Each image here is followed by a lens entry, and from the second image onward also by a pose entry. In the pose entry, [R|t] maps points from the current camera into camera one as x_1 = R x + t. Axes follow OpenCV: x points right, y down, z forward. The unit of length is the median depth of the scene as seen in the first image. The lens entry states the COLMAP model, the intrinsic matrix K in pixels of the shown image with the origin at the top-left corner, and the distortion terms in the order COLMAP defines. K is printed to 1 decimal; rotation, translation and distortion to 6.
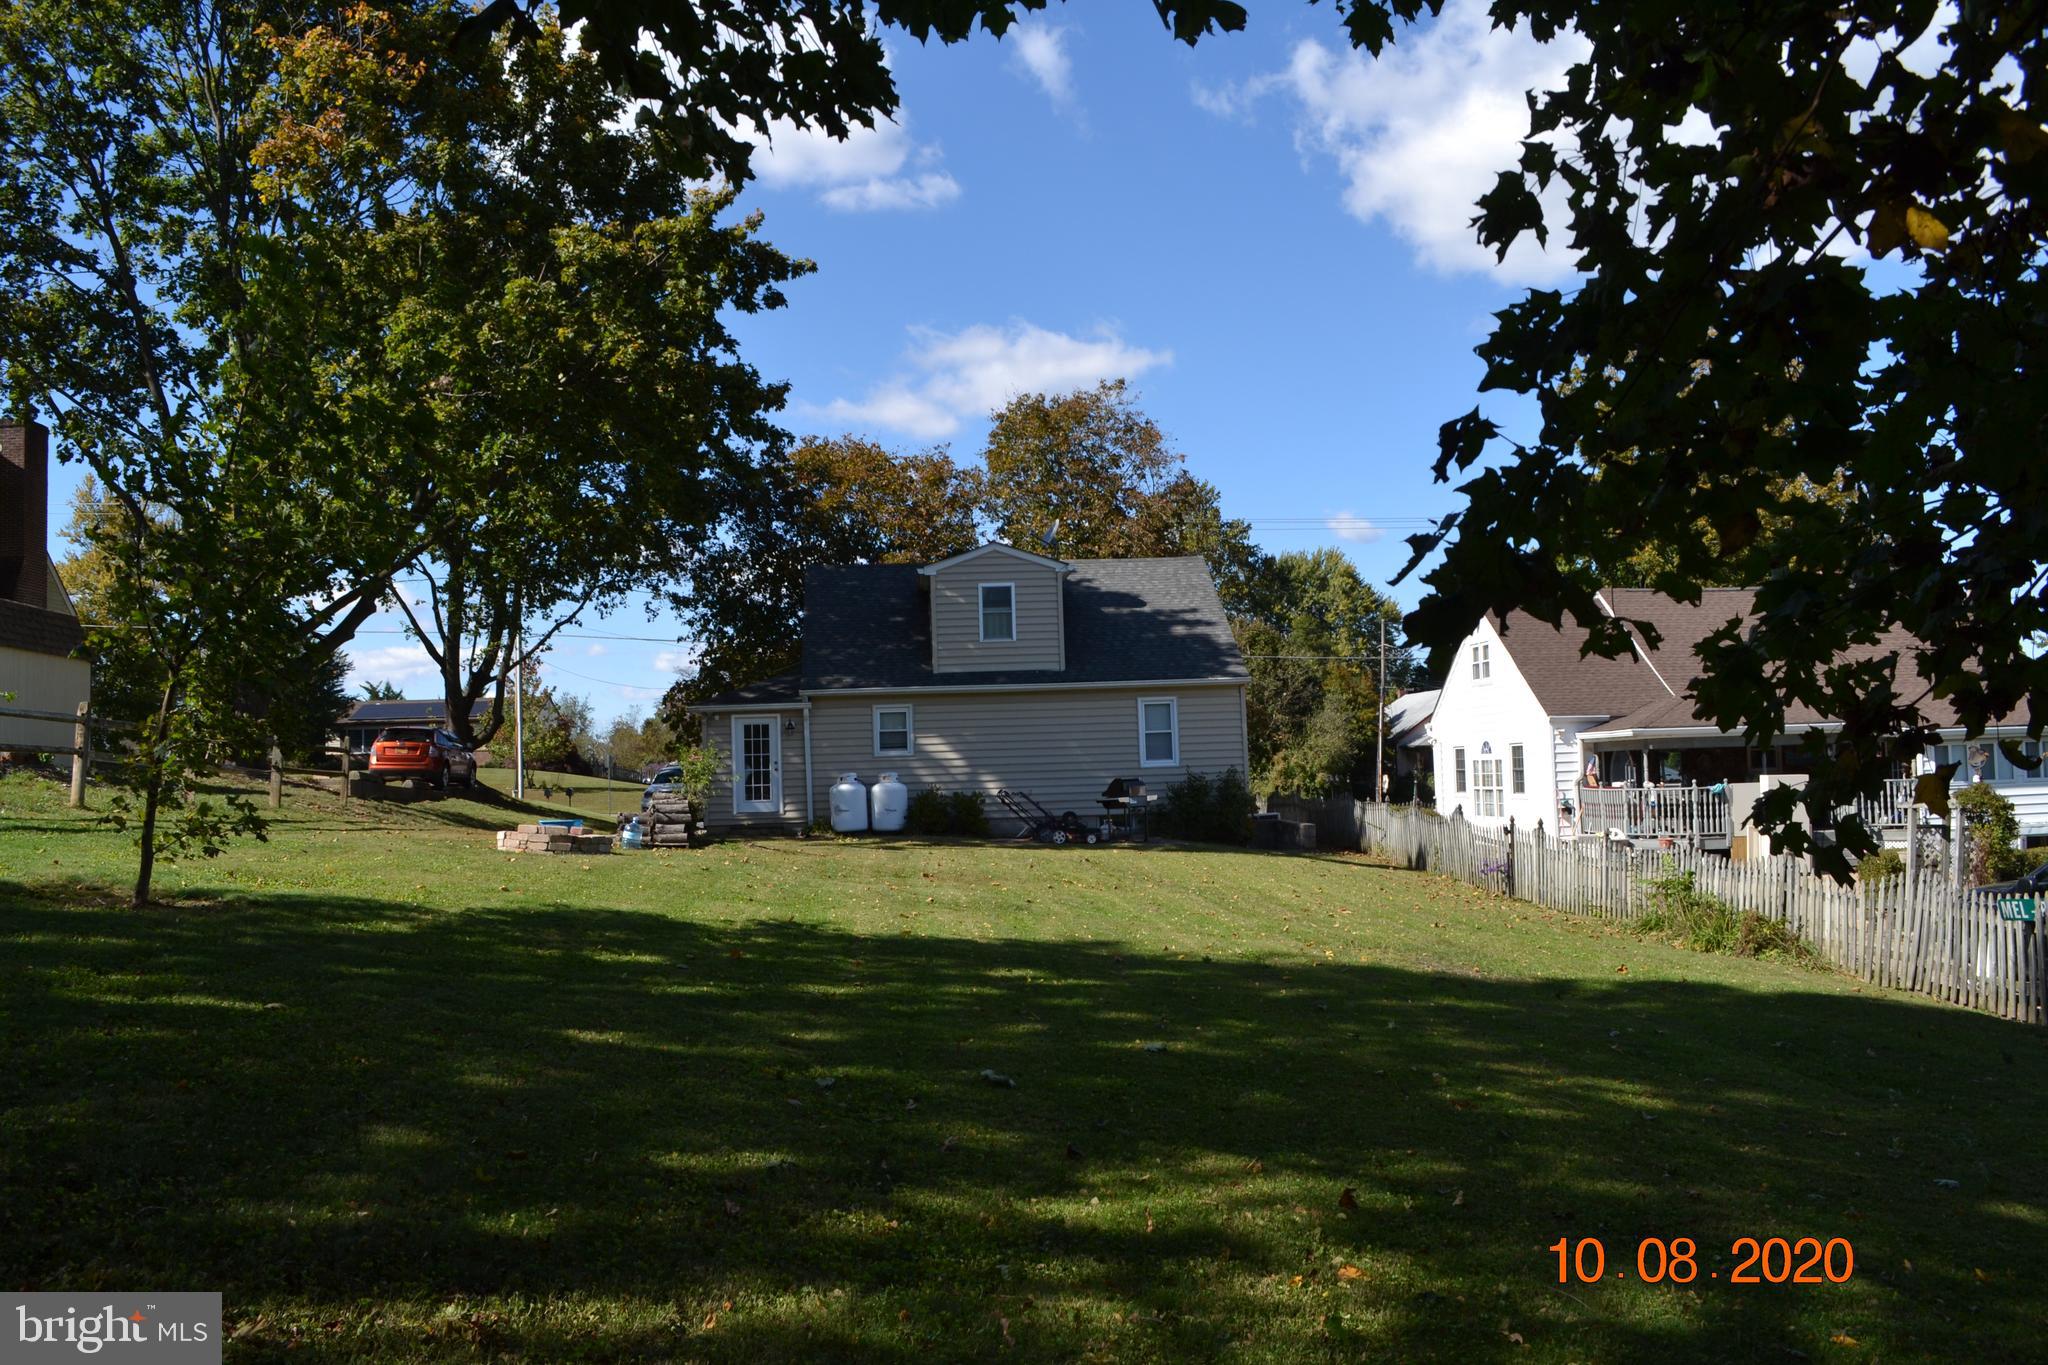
lens RADIAL K [[1638.3, 0, 1024.0], [0, 1638.3, 682.5], [0, 0, 1]] dist [-0.089769, 0.011338]
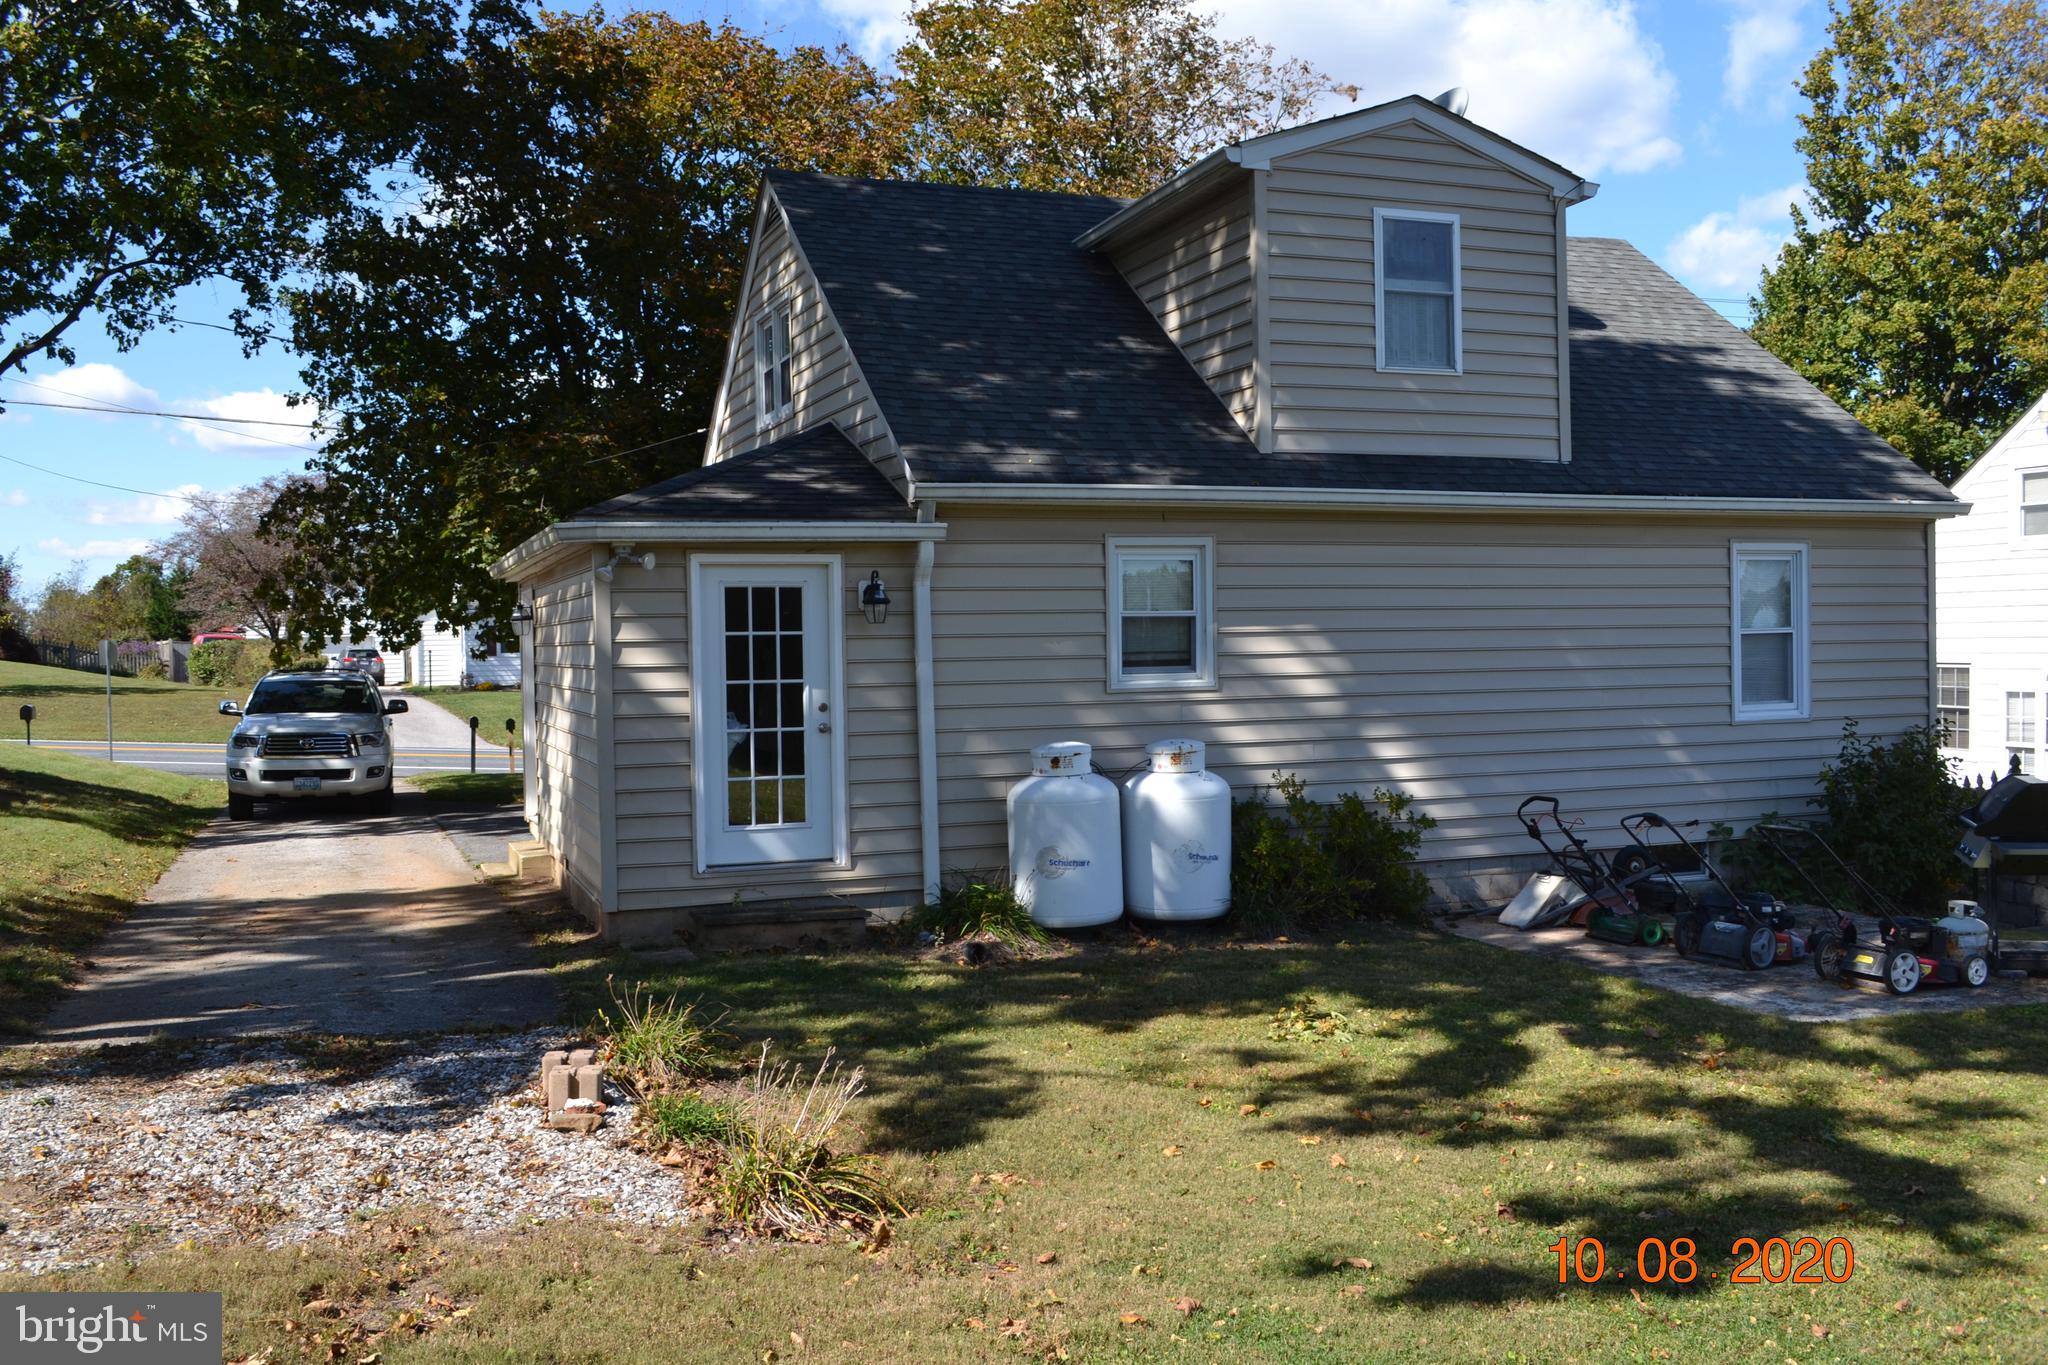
lens RADIAL K [[1750.1, 0, 1022.1], [0, 1750.1, 669.8], [0, 0, 1]] dist [-0.097485, 0.047331]
pose [[0.962158, 0.011352, 0.272255, -0.207684], [-0.029362, 0.997634, 0.062168, 0.019342], [-0.270905, -0.067810, 0.960215, 0.663424]]
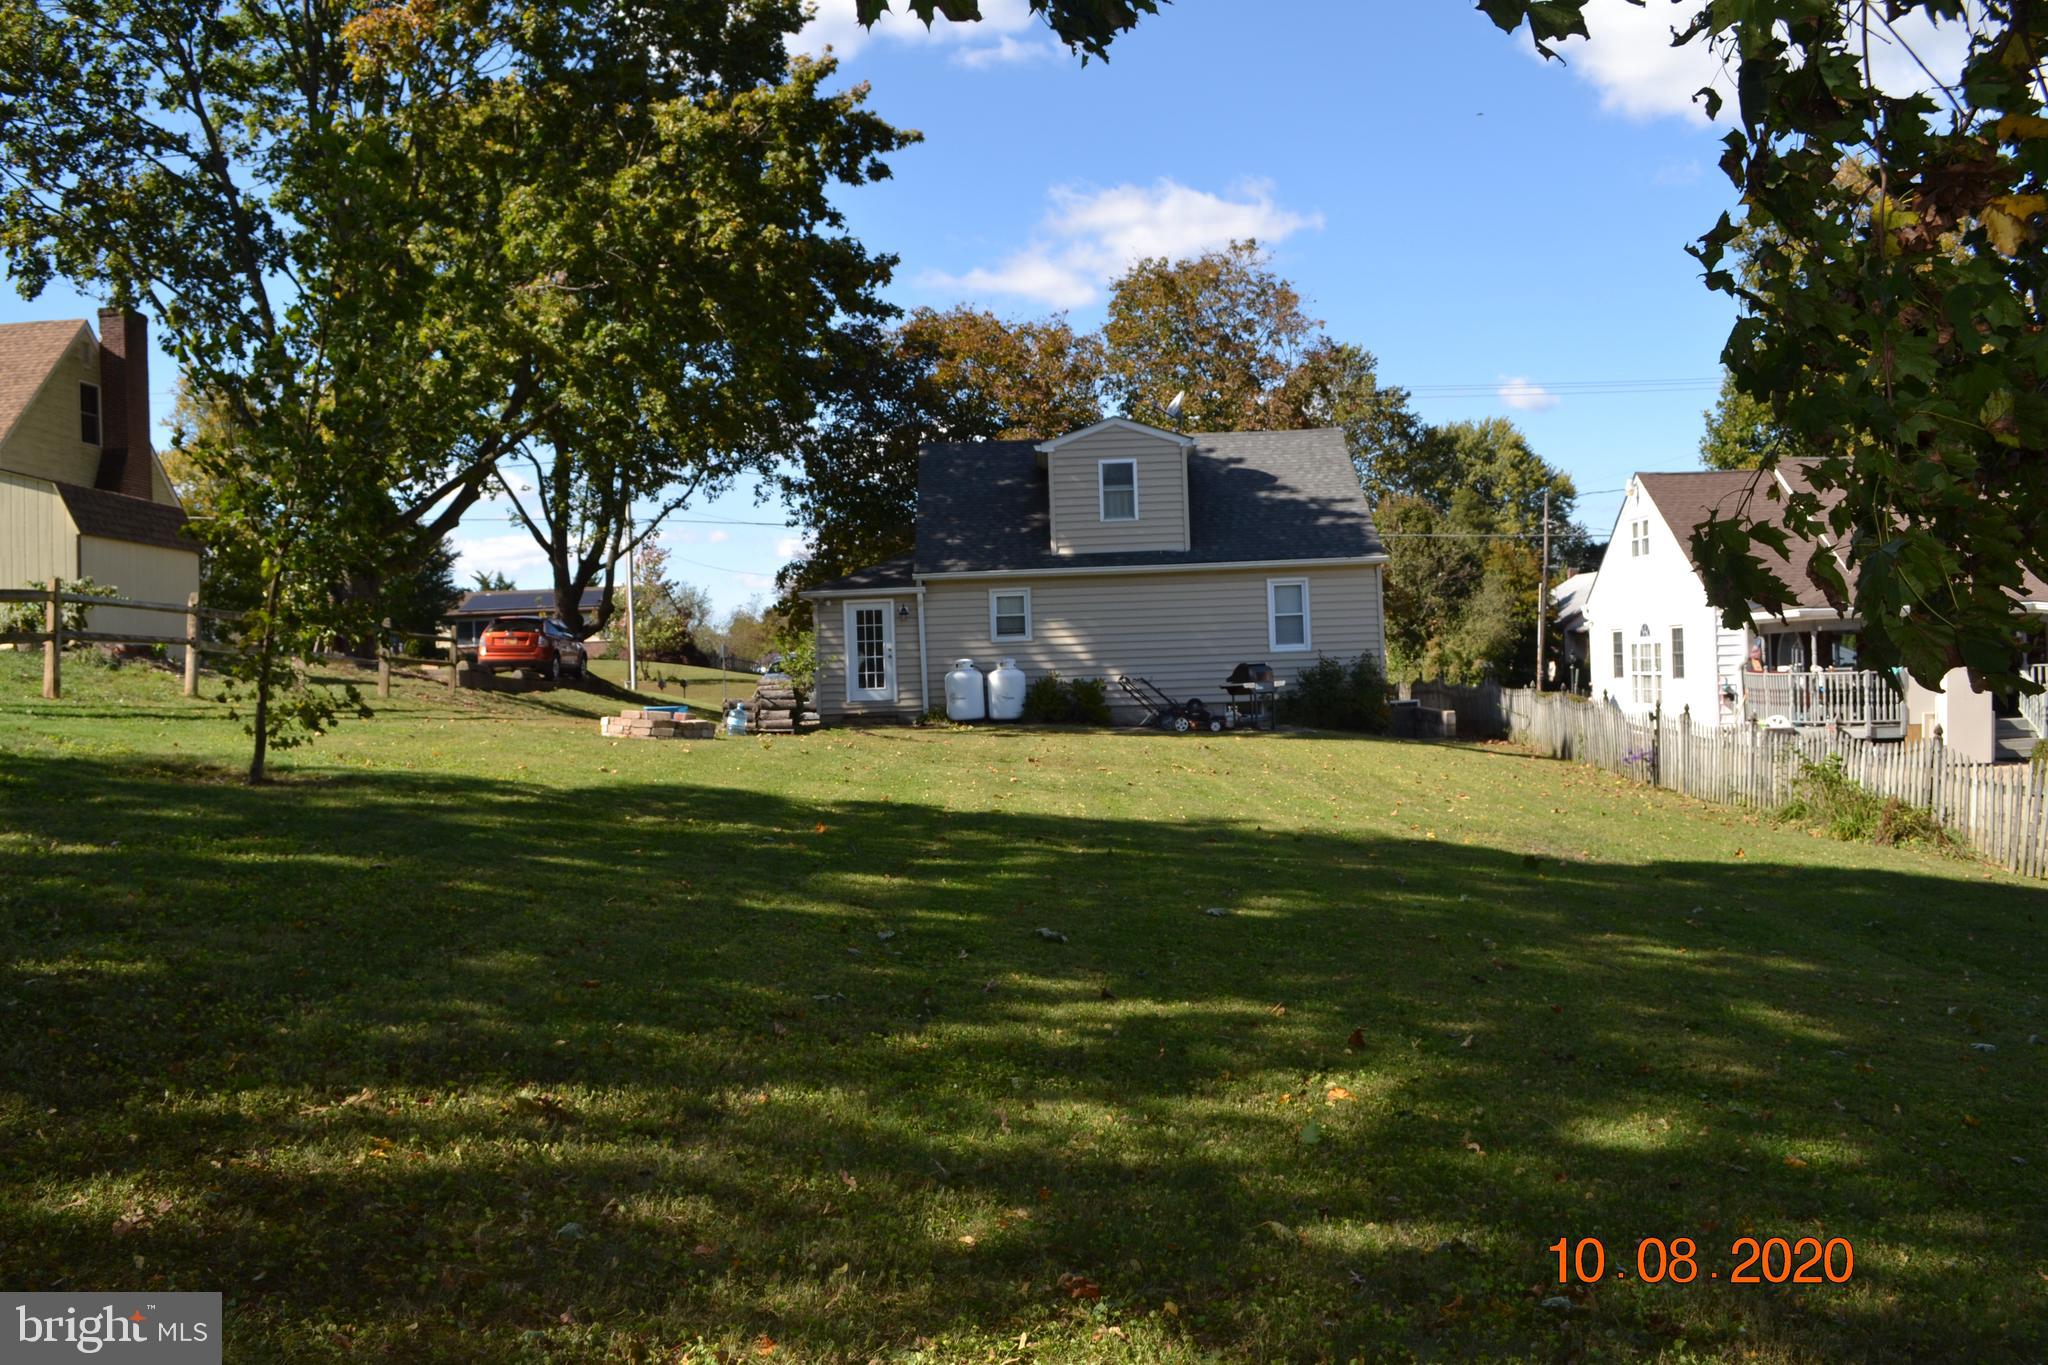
lens RADIAL K [[1750.1, 0, 1022.1], [0, 1750.1, 669.8], [0, 0, 1]] dist [-0.097485, 0.047331]
pose [[0.996536, -0.004863, -0.083015, 0.012002], [0.009760, 0.998229, 0.058681, 0.001147], [0.082583, -0.059288, 0.994819, -0.022970]]
